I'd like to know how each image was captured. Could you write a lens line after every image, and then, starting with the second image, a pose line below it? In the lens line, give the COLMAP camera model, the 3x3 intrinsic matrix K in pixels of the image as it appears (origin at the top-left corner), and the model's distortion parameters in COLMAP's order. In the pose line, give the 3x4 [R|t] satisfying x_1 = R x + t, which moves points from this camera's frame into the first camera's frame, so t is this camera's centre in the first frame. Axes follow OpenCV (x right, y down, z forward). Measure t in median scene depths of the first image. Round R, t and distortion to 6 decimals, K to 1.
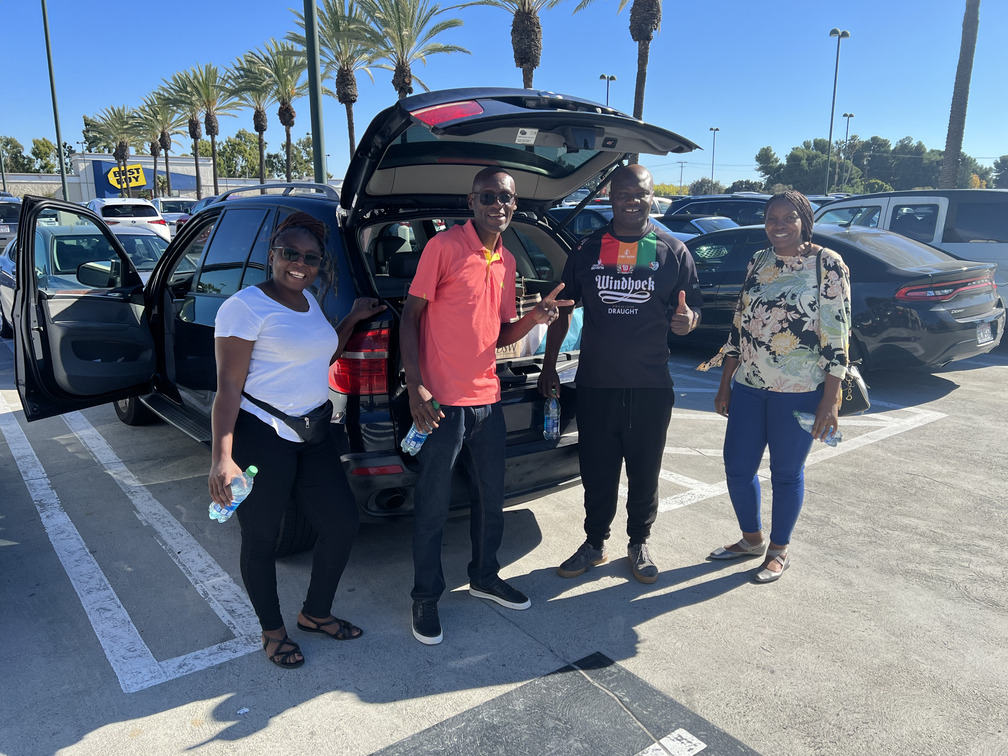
lens RADIAL K [[777.7, 0, 500.4], [0, 777.7, 367.1], [0, 0, 1]] dist [0.045793, -0.050635]
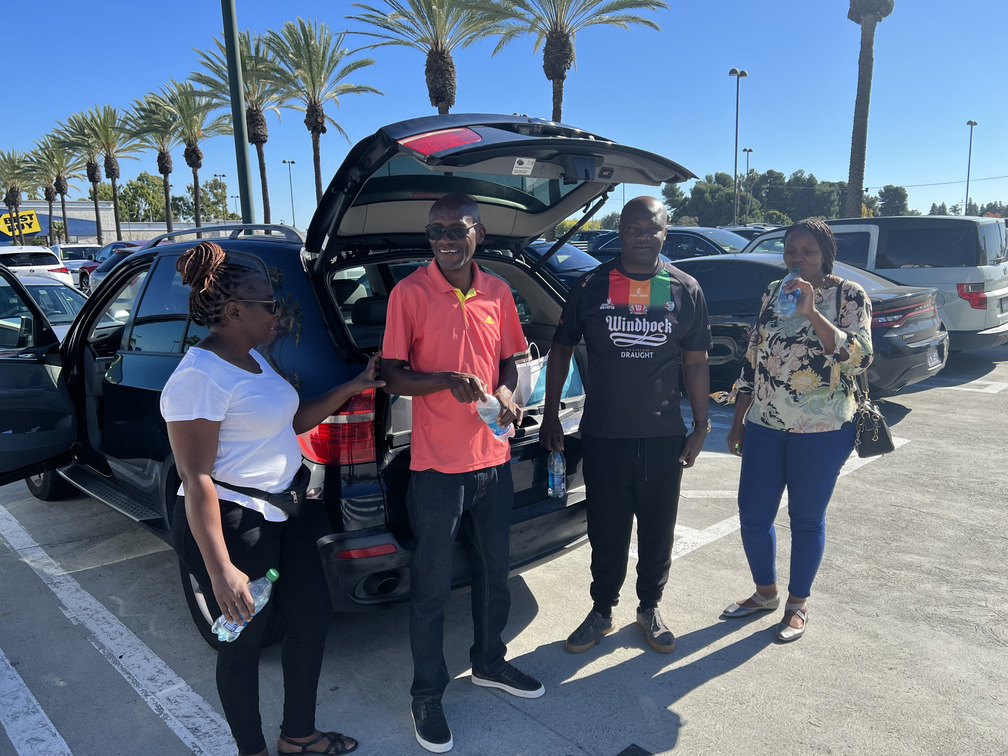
lens RADIAL K [[777.7, 0, 500.4], [0, 777.7, 367.1], [0, 0, 1]] dist [0.045793, -0.050635]
pose [[0.993588, -0.042251, 0.104868, -0.074955], [0.046987, 0.997965, -0.043113, -0.021044], [-0.102833, 0.047764, 0.993551, 0.092754]]
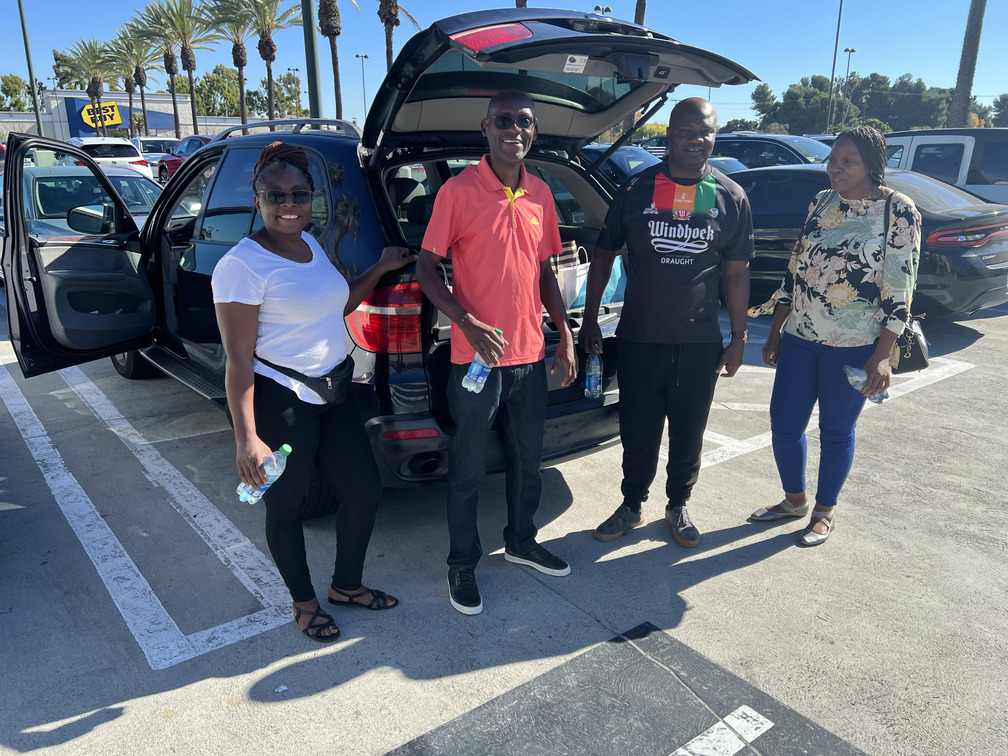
lens RADIAL K [[779.0, 0, 495.9], [0, 779.0, 377.9], [0, 0, 1]] dist [0.051601, -0.058916]
pose [[0.999930, -0.003142, 0.011427, -0.053413], [0.002177, 0.996503, 0.083532, -0.009852], [-0.011650, -0.083501, 0.996440, 0.057122]]
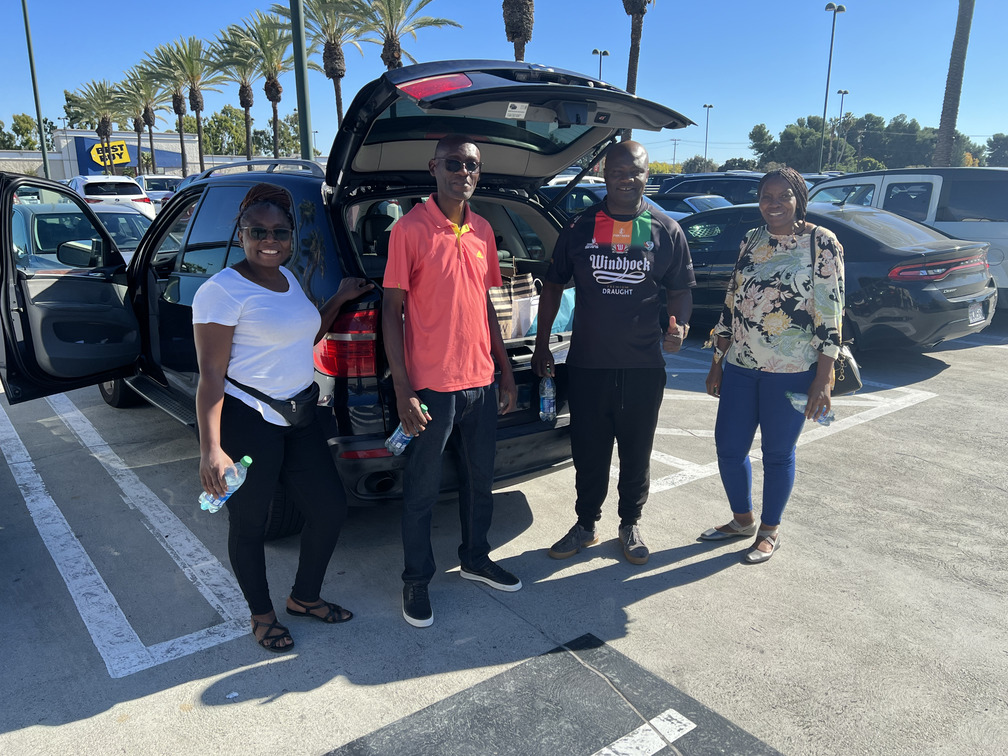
lens RADIAL K [[778.7, 0, 504.0], [0, 778.7, 378.0], [0, 0, 1]] dist [0.044777, -0.047601]
pose [[0.999887, -0.002659, 0.014773, 0.001847], [0.002078, 0.999230, 0.039178, -0.001206], [-0.014866, -0.039143, 0.999123, 0.011171]]
